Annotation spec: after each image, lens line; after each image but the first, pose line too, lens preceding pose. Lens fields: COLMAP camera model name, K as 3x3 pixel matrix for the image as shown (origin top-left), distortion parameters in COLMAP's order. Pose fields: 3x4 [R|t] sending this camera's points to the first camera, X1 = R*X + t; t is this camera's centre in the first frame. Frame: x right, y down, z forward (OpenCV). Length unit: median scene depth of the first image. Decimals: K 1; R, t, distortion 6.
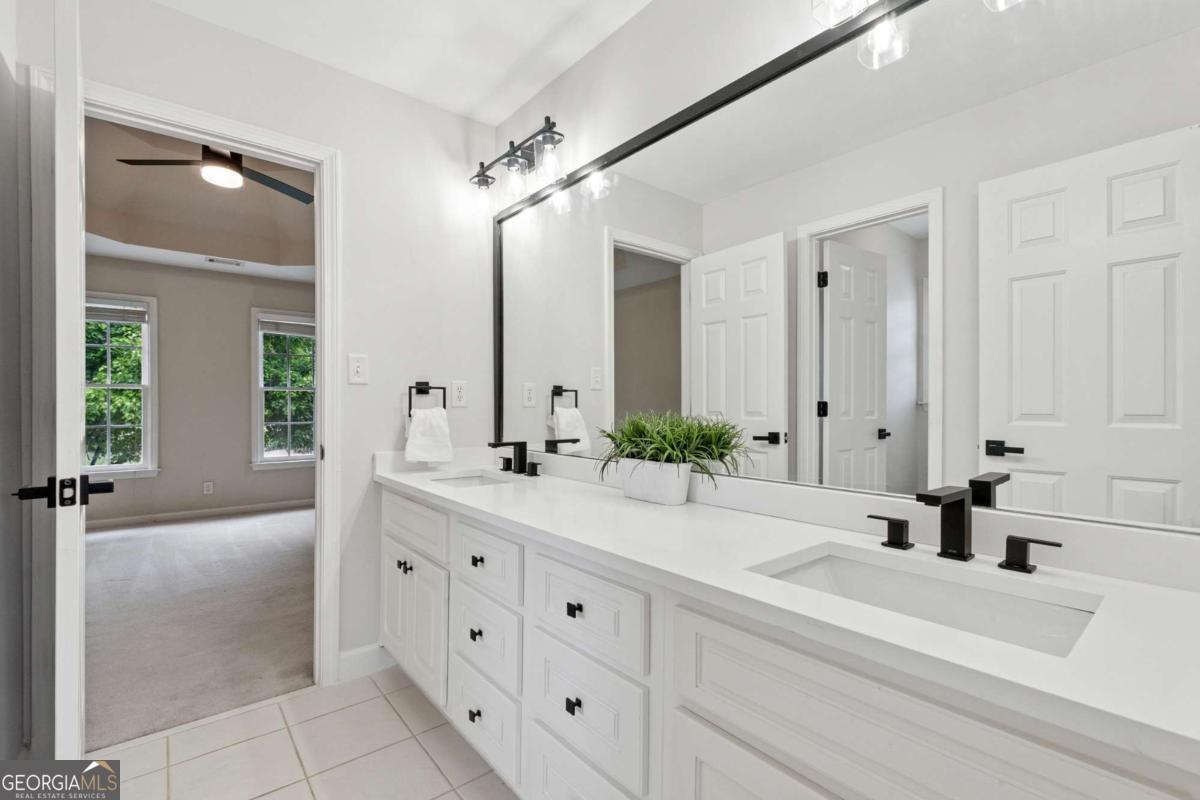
lens RADIAL K [[507.7, 0, 600.1], [0, 507.7, 405.3], [0, 0, 1]] dist [0.004906, 0.000376]
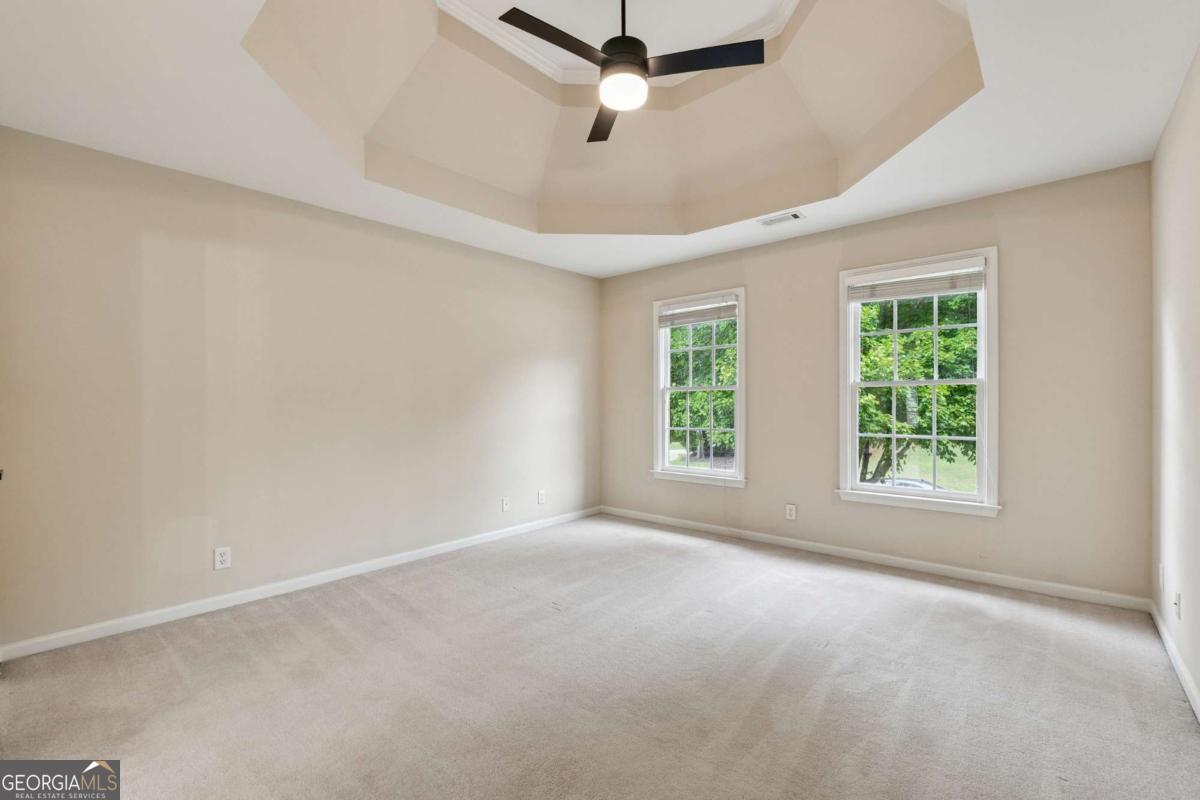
lens RADIAL K [[507.7, 0, 600.9], [0, 507.7, 404.9], [0, 0, 1]] dist [0.004906, 0.000376]
pose [[0.144811, 0.008201, -0.989425, -0.029786], [0.003680, 0.999954, 0.008827, -0.014049], [0.989452, -0.004919, 0.144774, 0.627385]]
